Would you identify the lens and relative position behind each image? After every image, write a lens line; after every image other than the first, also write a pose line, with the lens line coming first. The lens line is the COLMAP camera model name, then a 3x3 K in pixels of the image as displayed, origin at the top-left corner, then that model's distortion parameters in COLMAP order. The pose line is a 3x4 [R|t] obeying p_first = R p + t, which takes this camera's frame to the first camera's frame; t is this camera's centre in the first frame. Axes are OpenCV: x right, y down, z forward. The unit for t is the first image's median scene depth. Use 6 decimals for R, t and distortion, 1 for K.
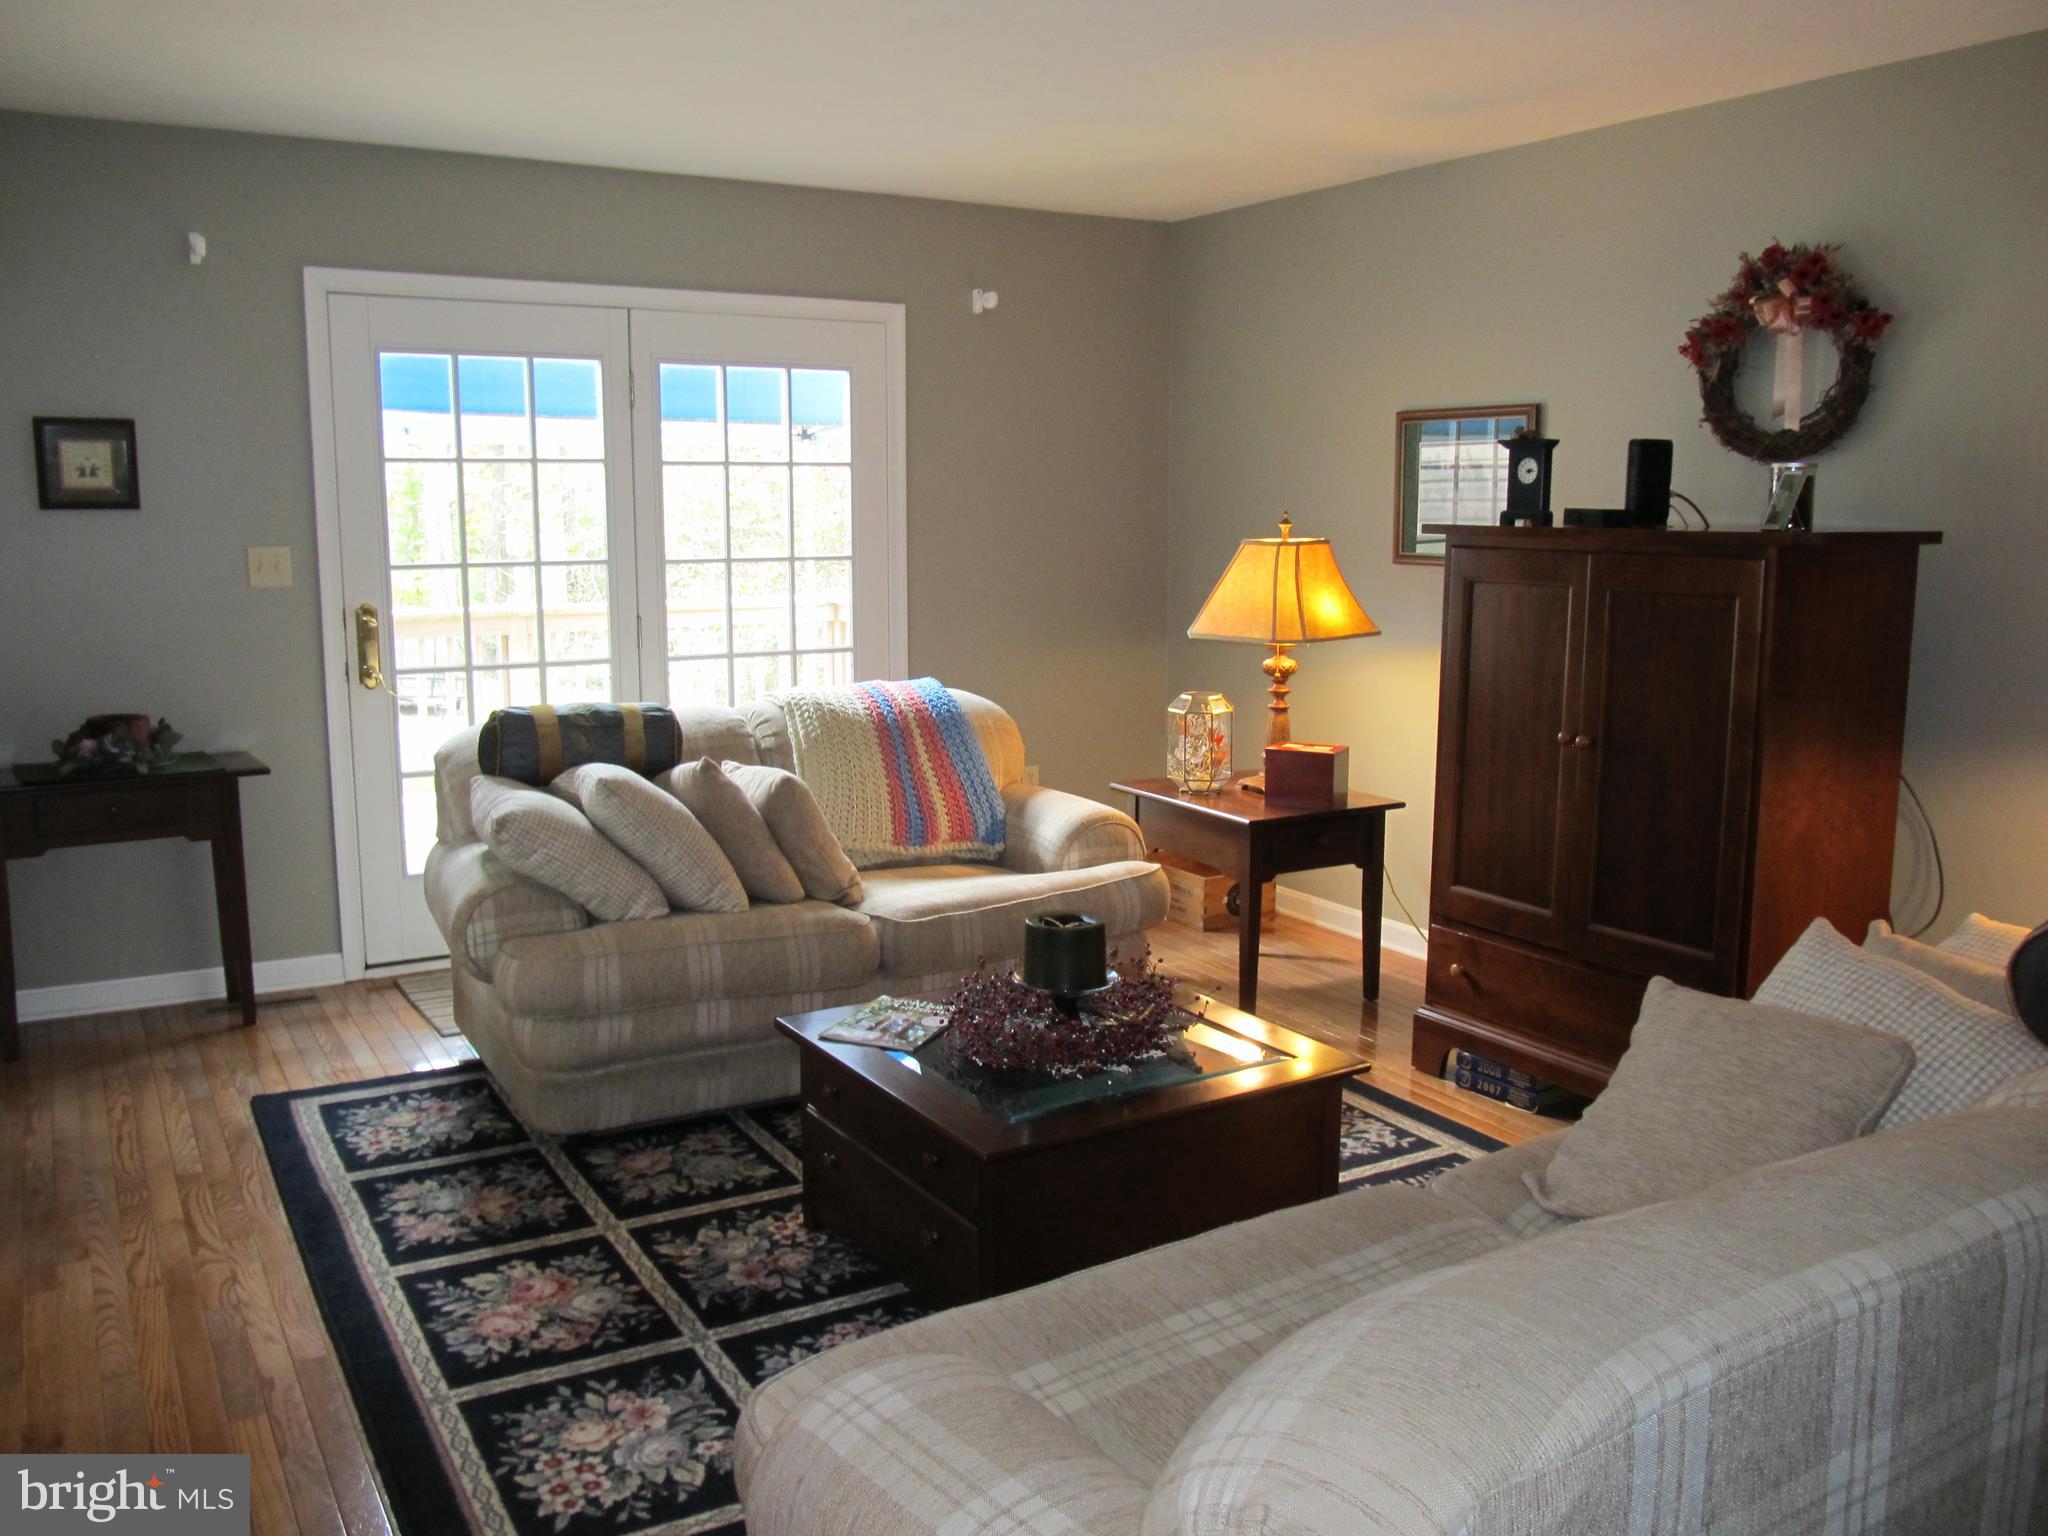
lens RADIAL K [[1664.6, 0, 1006.6], [0, 1664.6, 768.8], [0, 0, 1]] dist [-0.069384, 0.026280]
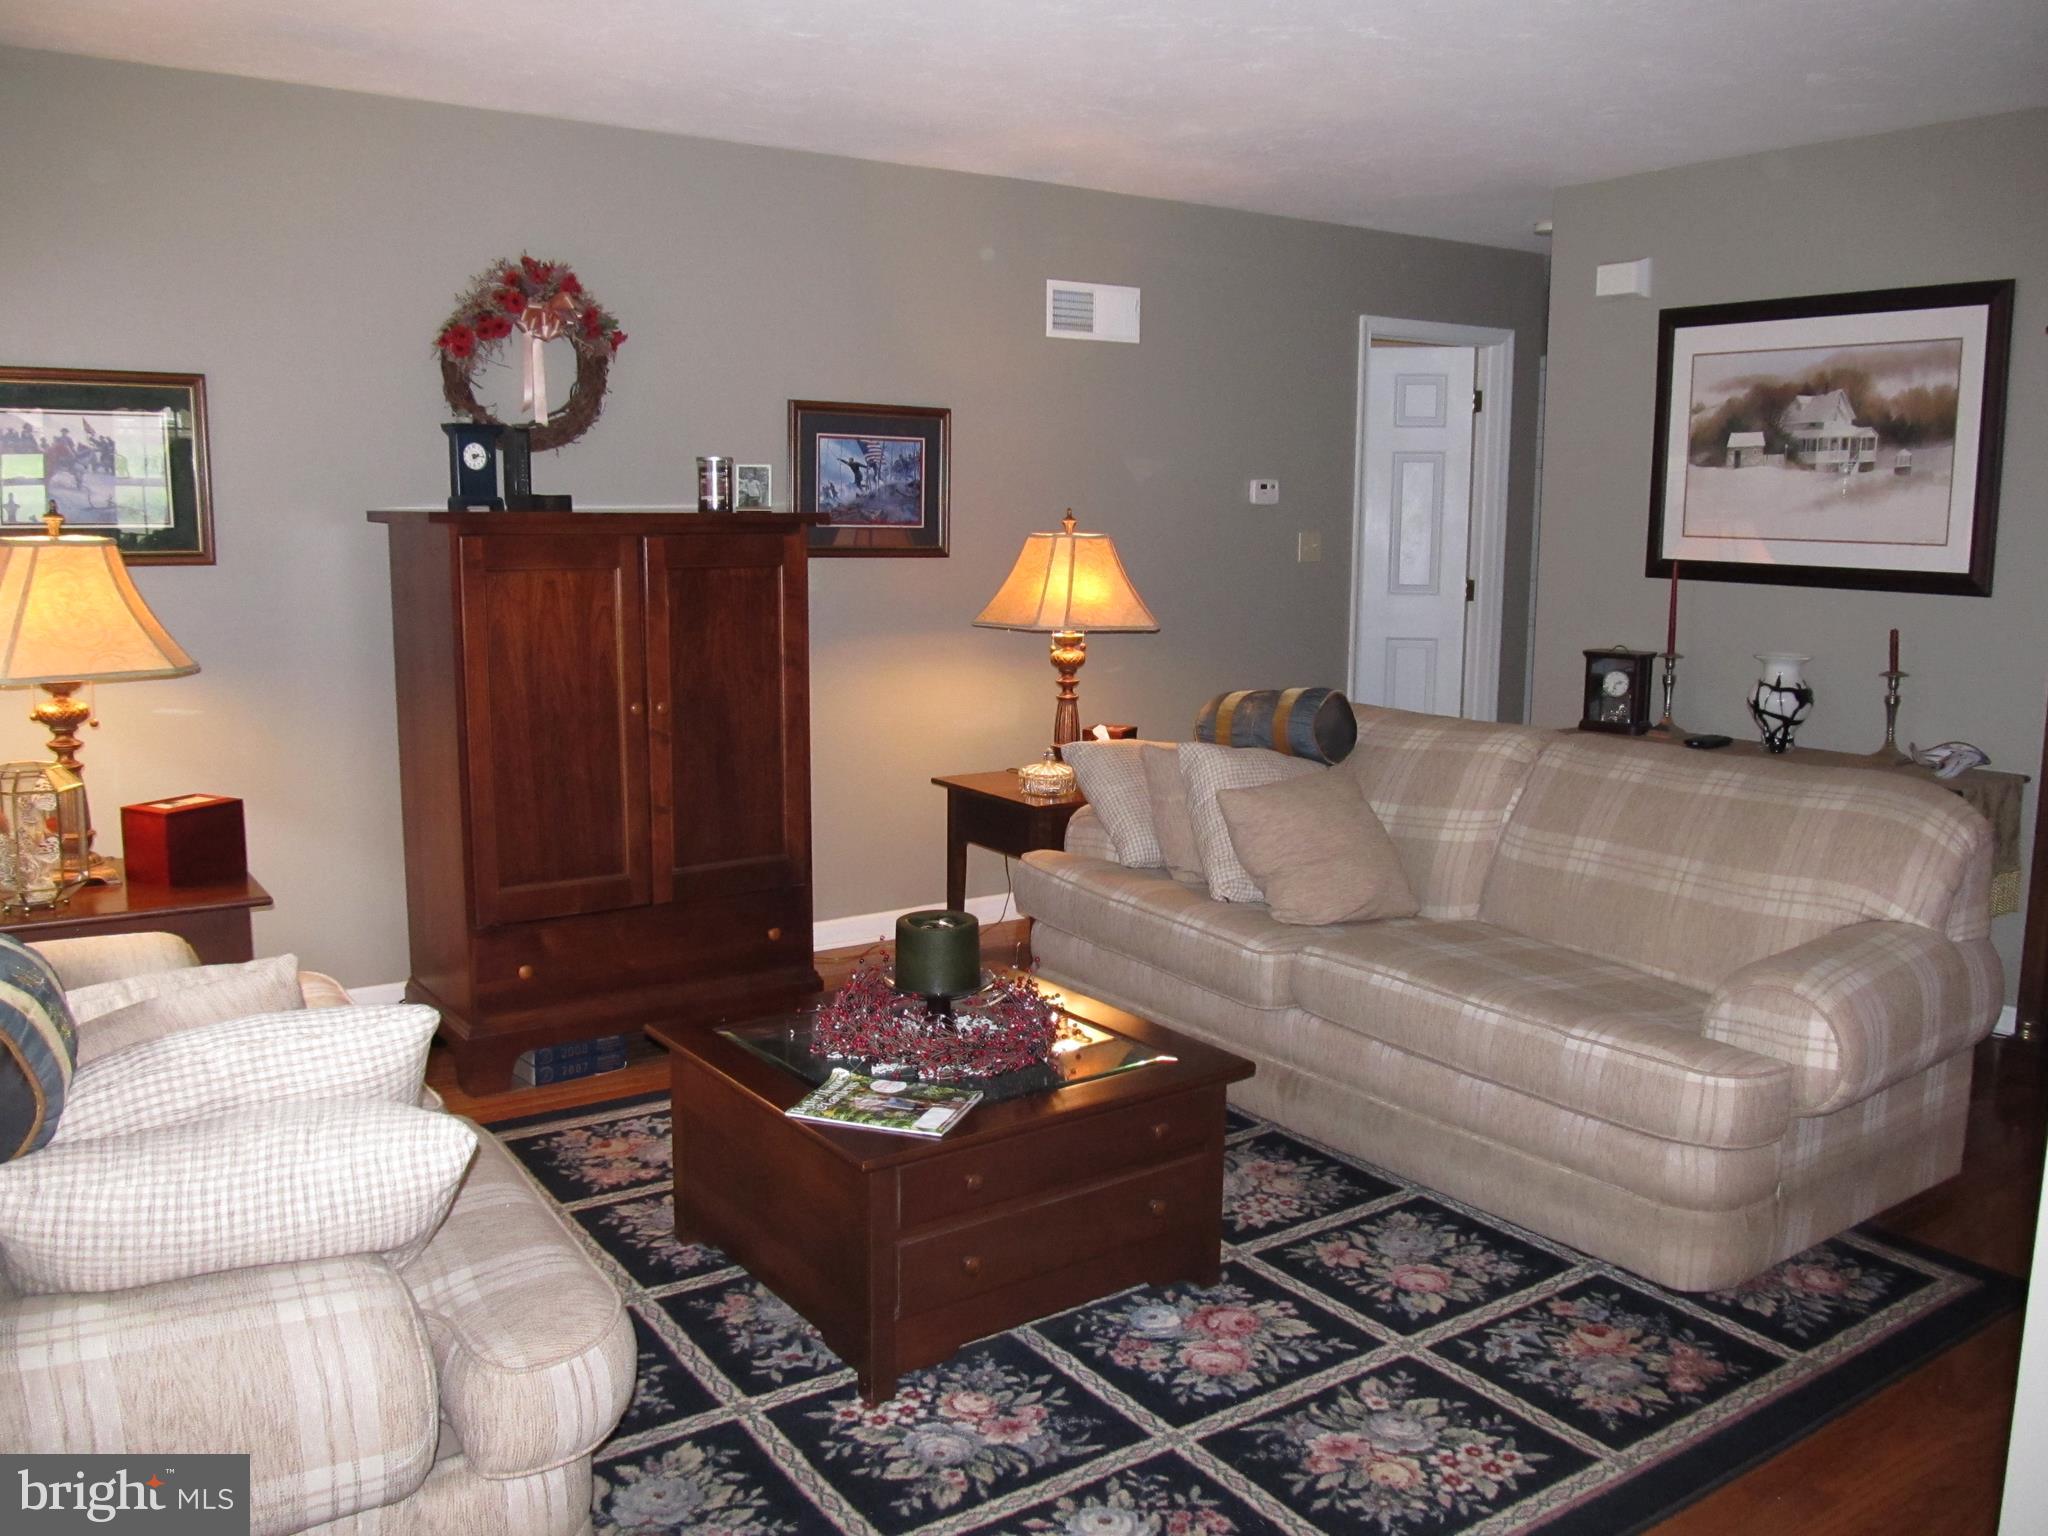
lens RADIAL K [[1664.6, 0, 1006.1], [0, 1664.6, 764.3], [0, 0, 1]] dist [-0.069384, 0.026280]
pose [[-0.066637, -0.169483, 0.983278, -1.021716], [0.143074, 0.973661, 0.177522, -0.216290], [-0.987466, 0.152511, -0.040633, 1.214010]]
